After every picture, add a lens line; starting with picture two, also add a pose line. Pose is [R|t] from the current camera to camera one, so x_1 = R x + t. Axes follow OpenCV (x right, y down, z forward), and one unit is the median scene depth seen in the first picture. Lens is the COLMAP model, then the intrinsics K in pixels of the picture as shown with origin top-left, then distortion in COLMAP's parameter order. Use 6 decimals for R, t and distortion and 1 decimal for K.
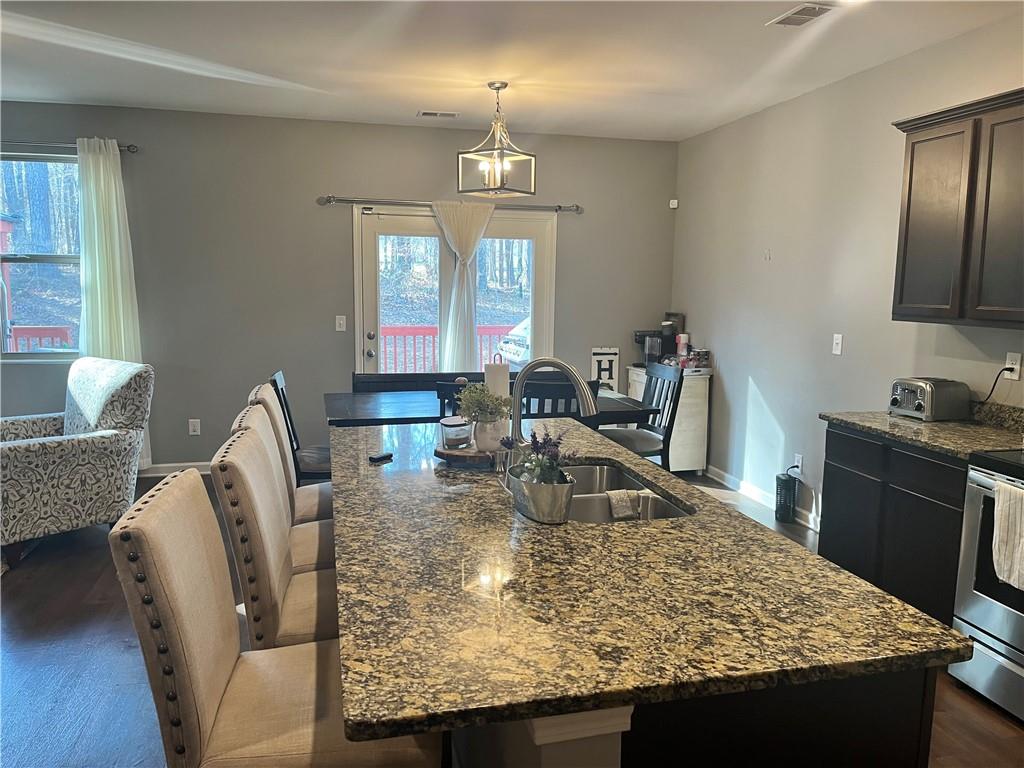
lens RADIAL K [[765.8, 0, 512.0], [0, 765.8, 384.0], [0, 0, 1]] dist [0.074277, -0.099771]
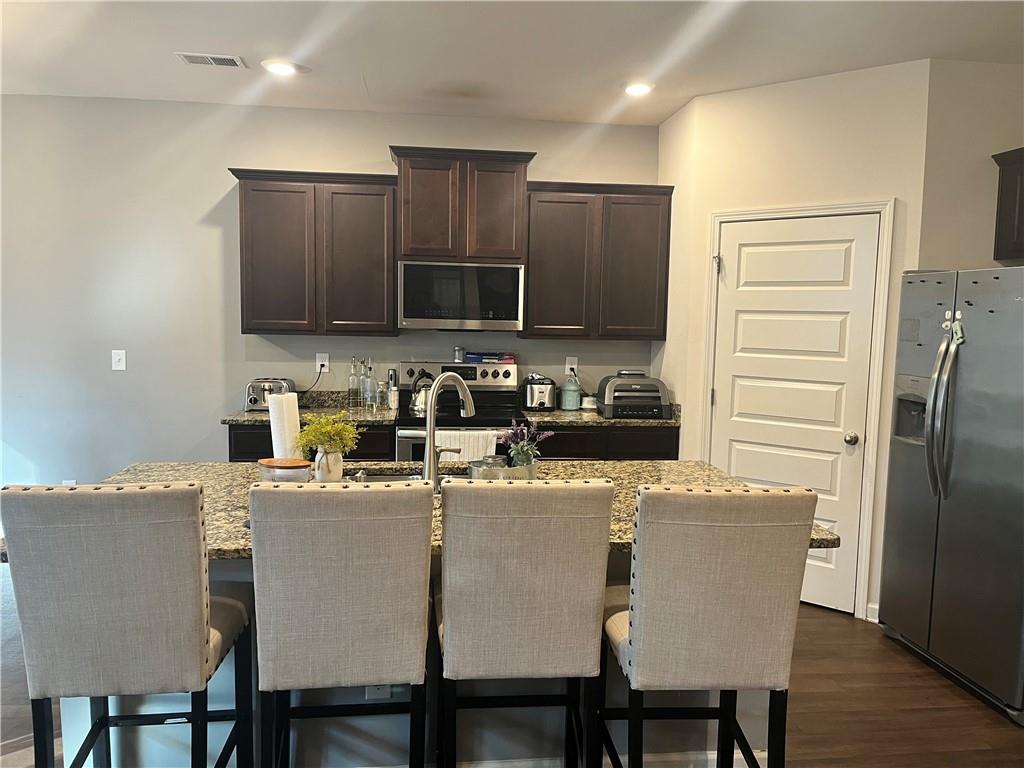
lens RADIAL K [[765.8, 0, 512.0], [0, 765.8, 384.0], [0, 0, 1]] dist [0.074277, -0.099771]
pose [[0.124339, -0.100155, 0.987172, -0.652073], [0.109215, 0.990229, 0.086709, -0.064280], [-0.986211, 0.097033, 0.134063, 0.443116]]
